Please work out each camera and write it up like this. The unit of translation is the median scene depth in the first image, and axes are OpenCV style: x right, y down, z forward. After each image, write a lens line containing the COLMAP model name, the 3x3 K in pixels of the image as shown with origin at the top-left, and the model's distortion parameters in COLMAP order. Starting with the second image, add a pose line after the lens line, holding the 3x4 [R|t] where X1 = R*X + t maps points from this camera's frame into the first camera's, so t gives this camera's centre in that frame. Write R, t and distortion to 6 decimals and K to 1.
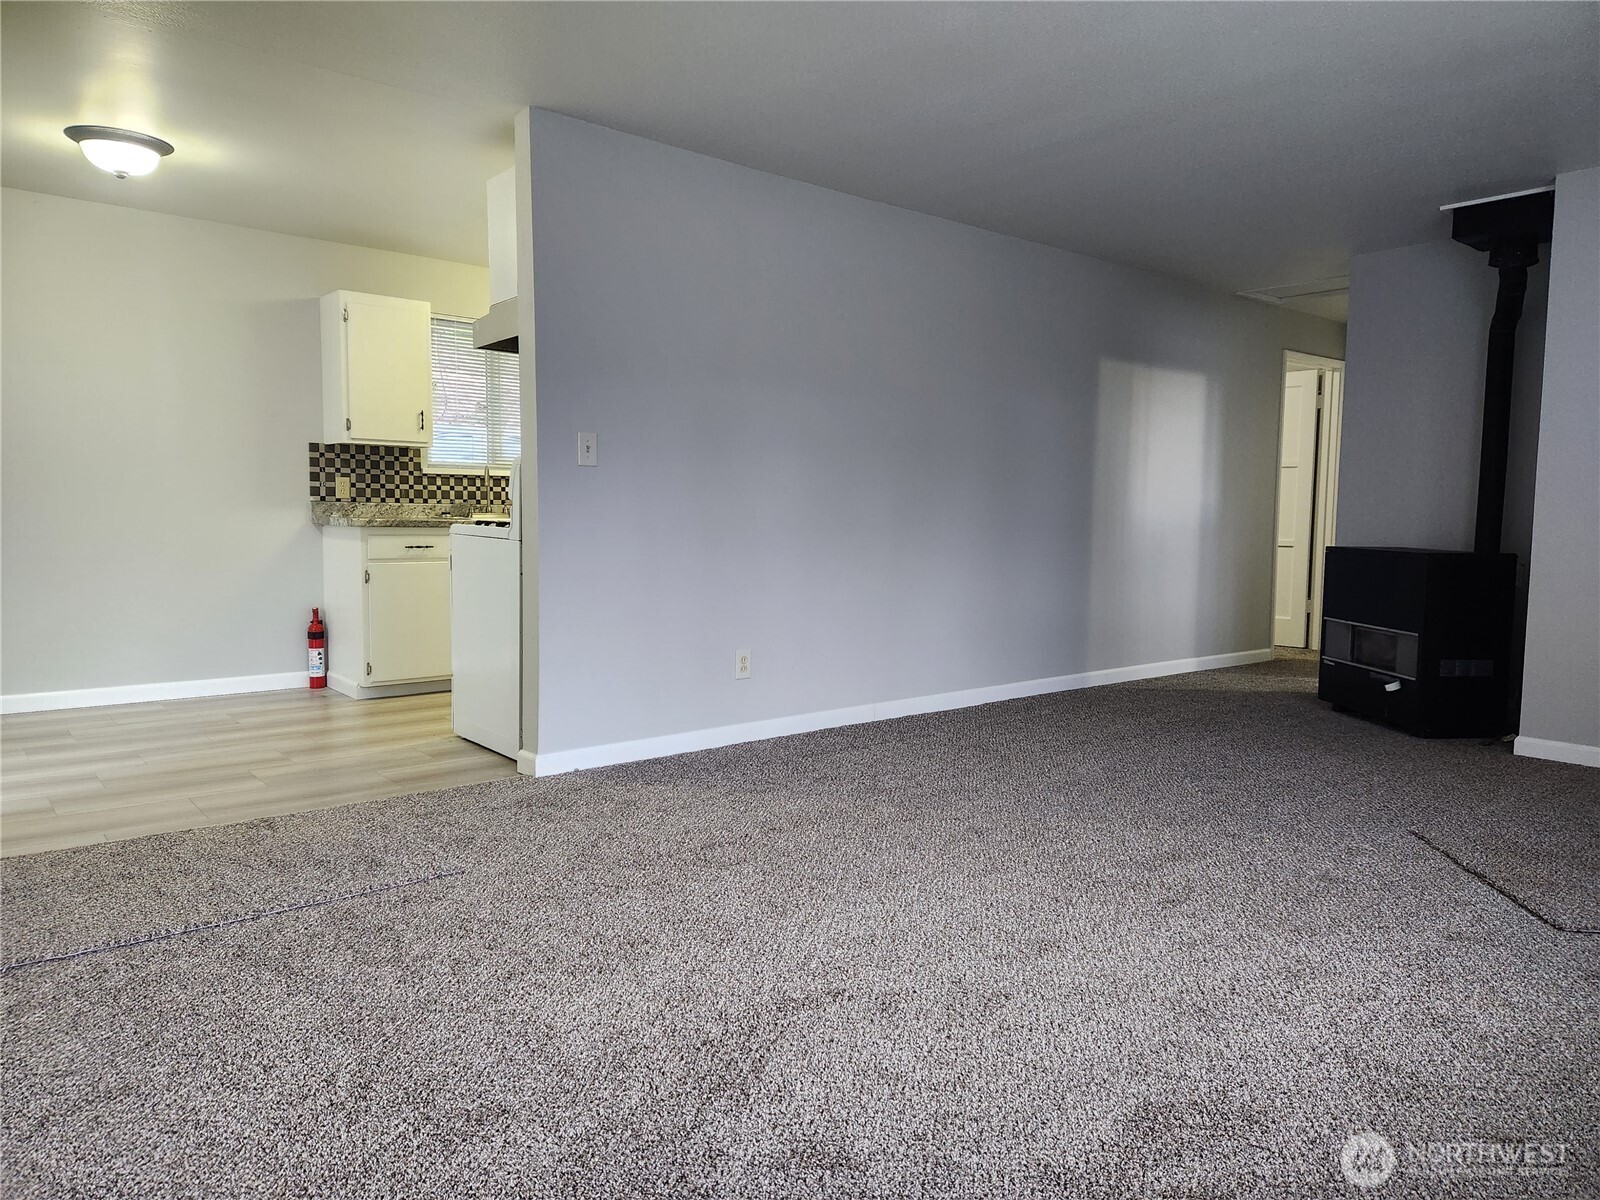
lens RADIAL K [[1074.2, 0, 795.3], [0, 1074.2, 610.8], [0, 0, 1]] dist [0.058132, -0.059654]
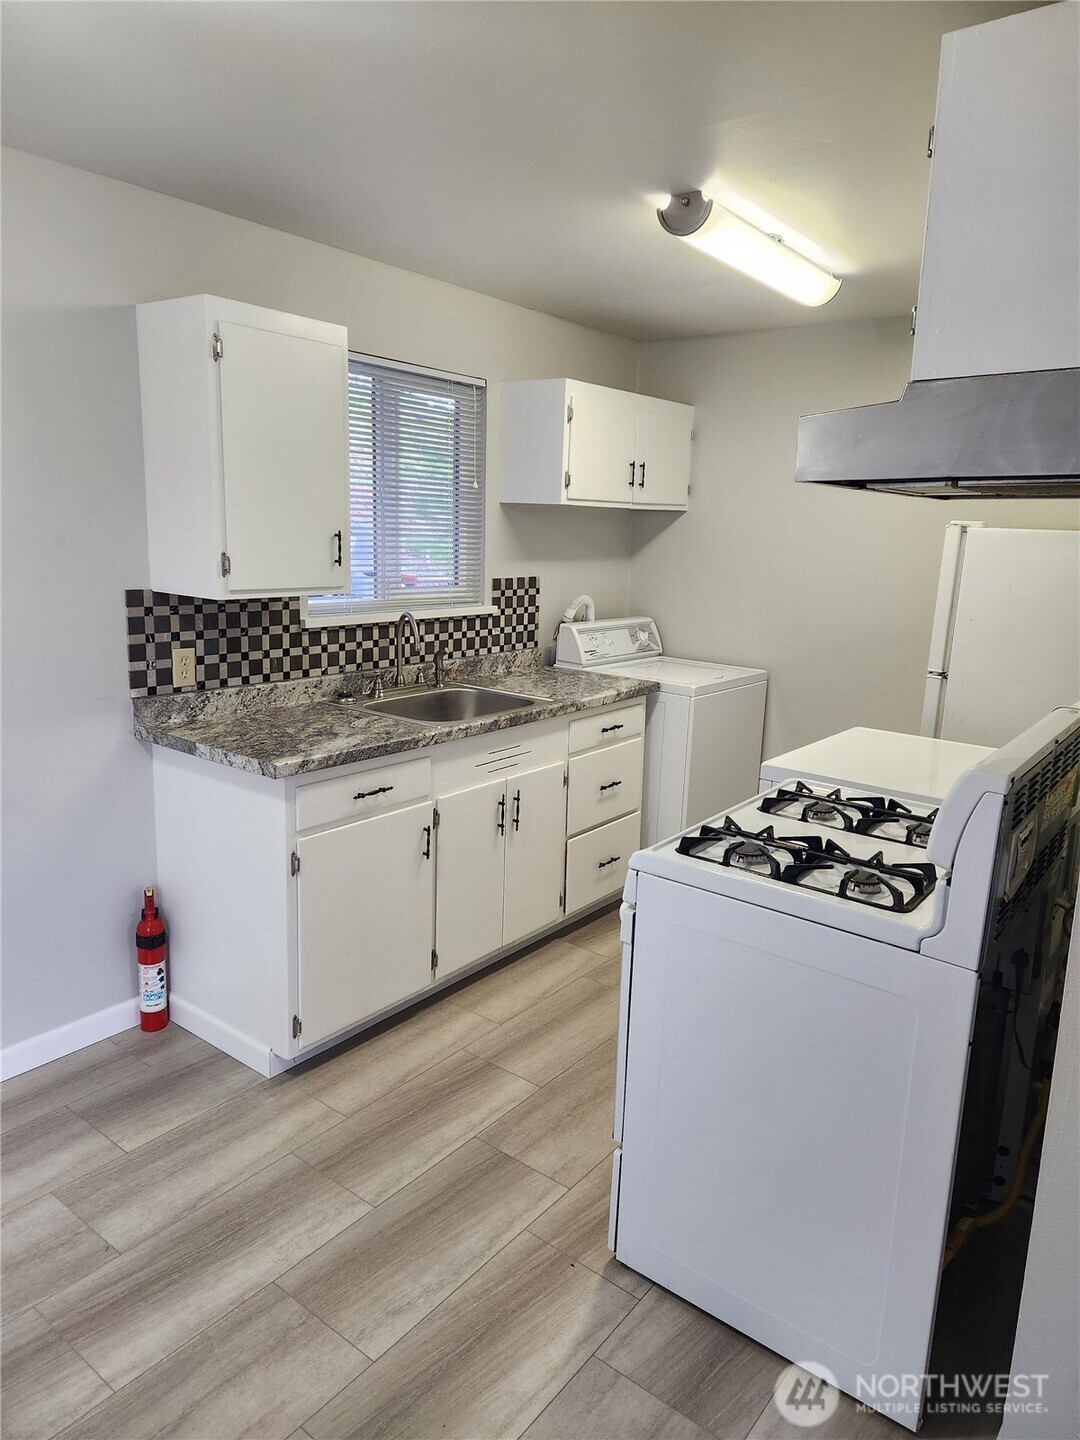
lens RADIAL K [[966.7, 0, 552.3], [0, 966.7, 710.9], [0, 0, 1]] dist [0.058132, -0.059654]
pose [[0.976131, -0.028054, 0.215363, -0.345594], [0.007926, 0.995563, 0.093763, -0.137769], [-0.217038, -0.089818, 0.972022, 0.482623]]
